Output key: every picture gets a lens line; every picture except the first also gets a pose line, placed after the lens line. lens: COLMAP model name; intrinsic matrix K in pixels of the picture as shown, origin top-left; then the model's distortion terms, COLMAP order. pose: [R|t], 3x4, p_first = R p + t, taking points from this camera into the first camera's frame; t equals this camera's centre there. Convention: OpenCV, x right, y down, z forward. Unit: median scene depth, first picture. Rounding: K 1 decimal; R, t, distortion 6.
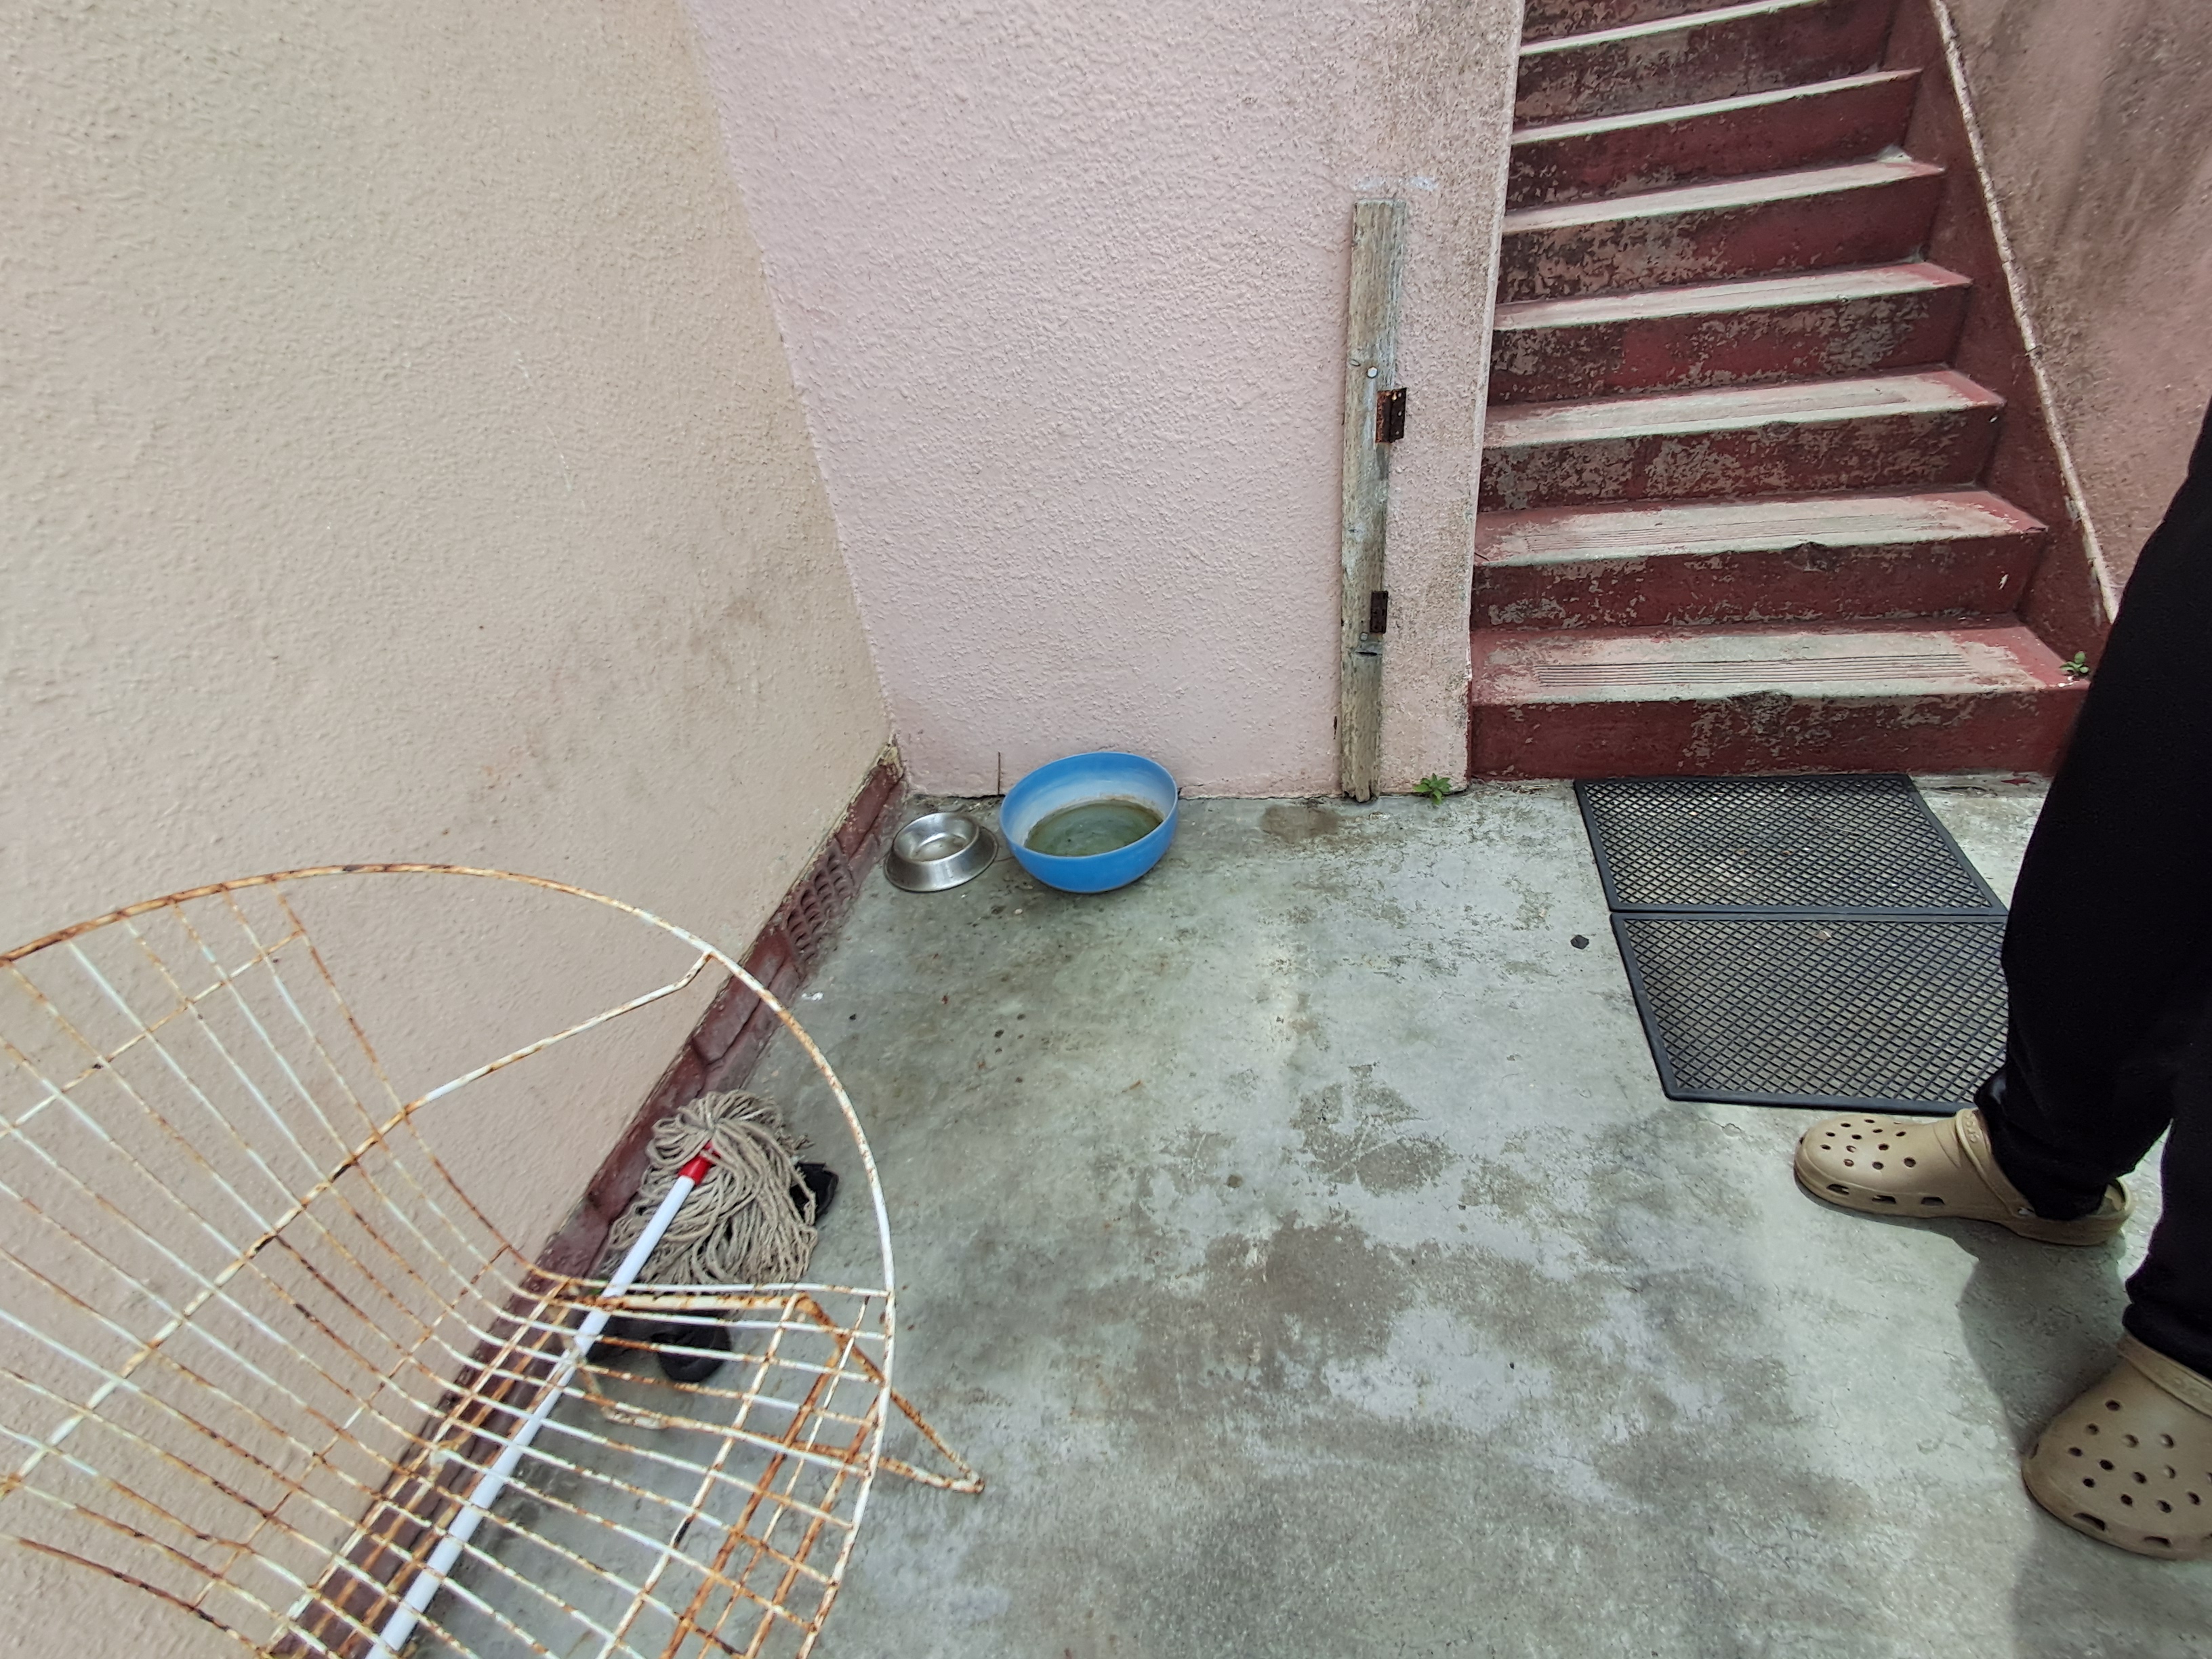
lens RADIAL K [[962.8, 0, 1102.9], [0, 962.8, 831.5], [0, 0, 1]] dist [-0.004413, 0.000362]
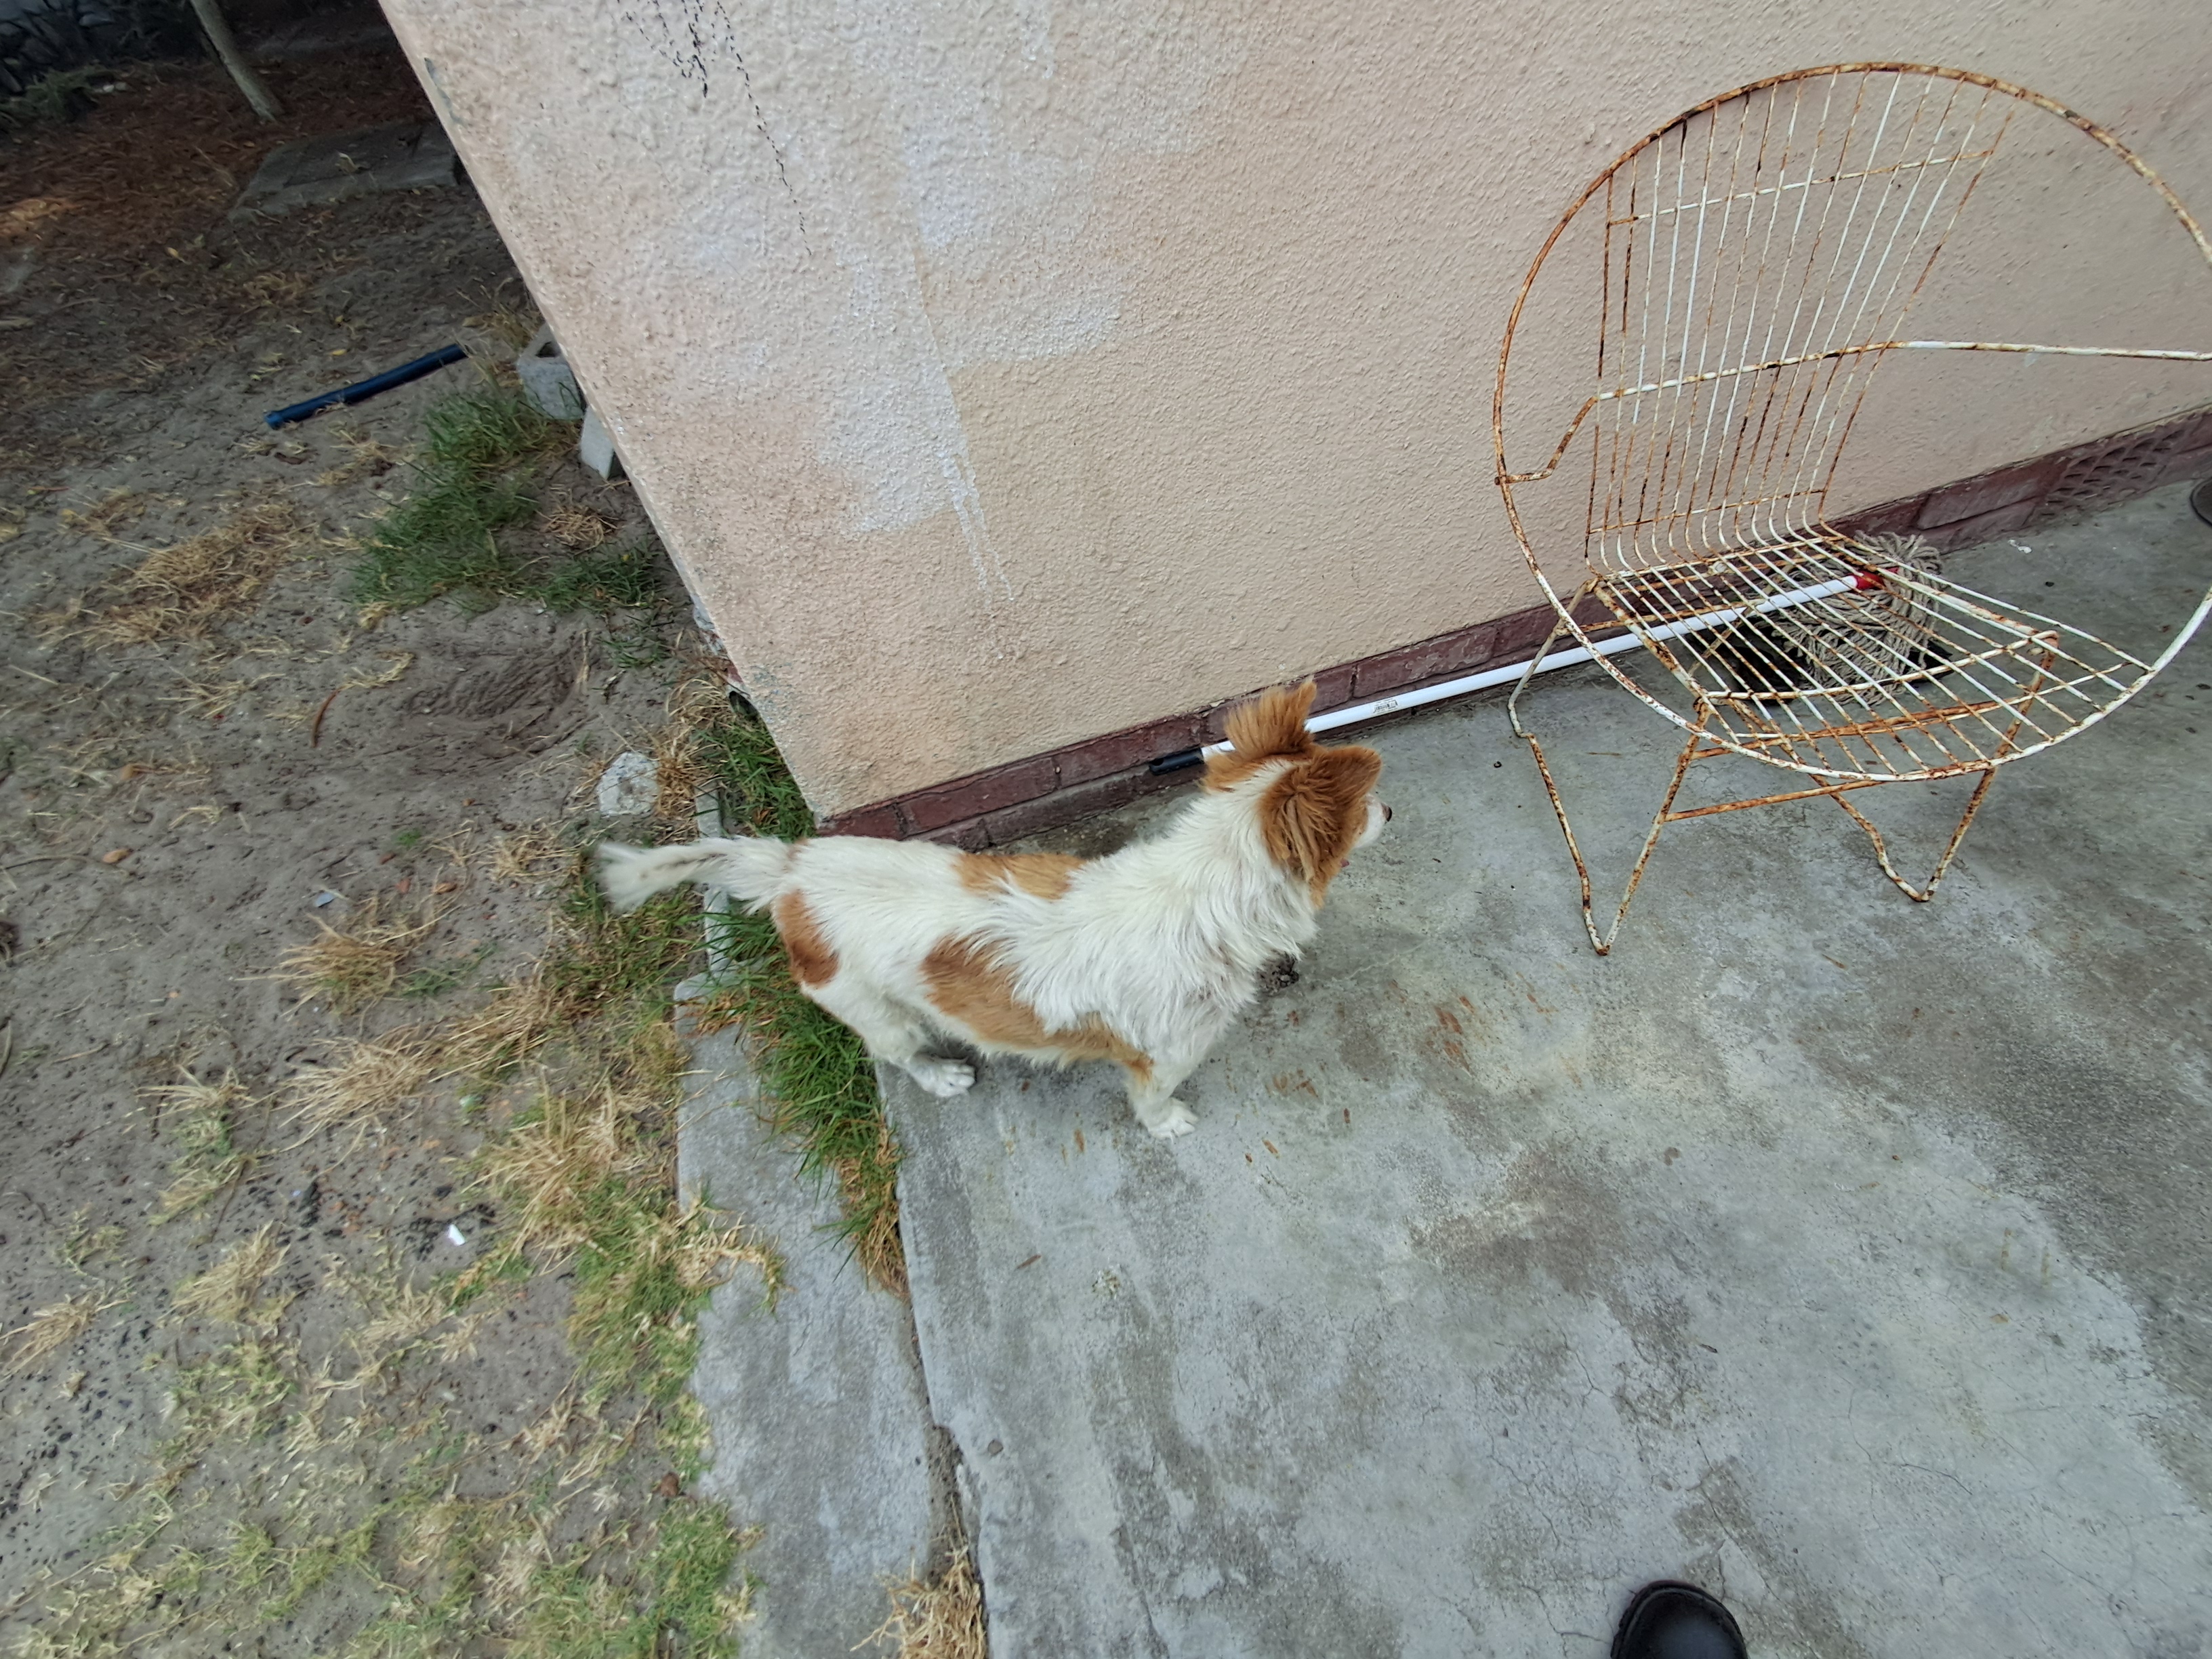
lens RADIAL K [[962.8, 0, 1106.0], [0, 962.8, 829.2], [0, 0, 1]] dist [-0.004413, 0.000362]
pose [[0.477545, 0.728884, -0.490590, -0.088032], [-0.478871, 0.684072, 0.550207, 0.438496], [0.736636, -0.027819, 0.675717, -0.571565]]
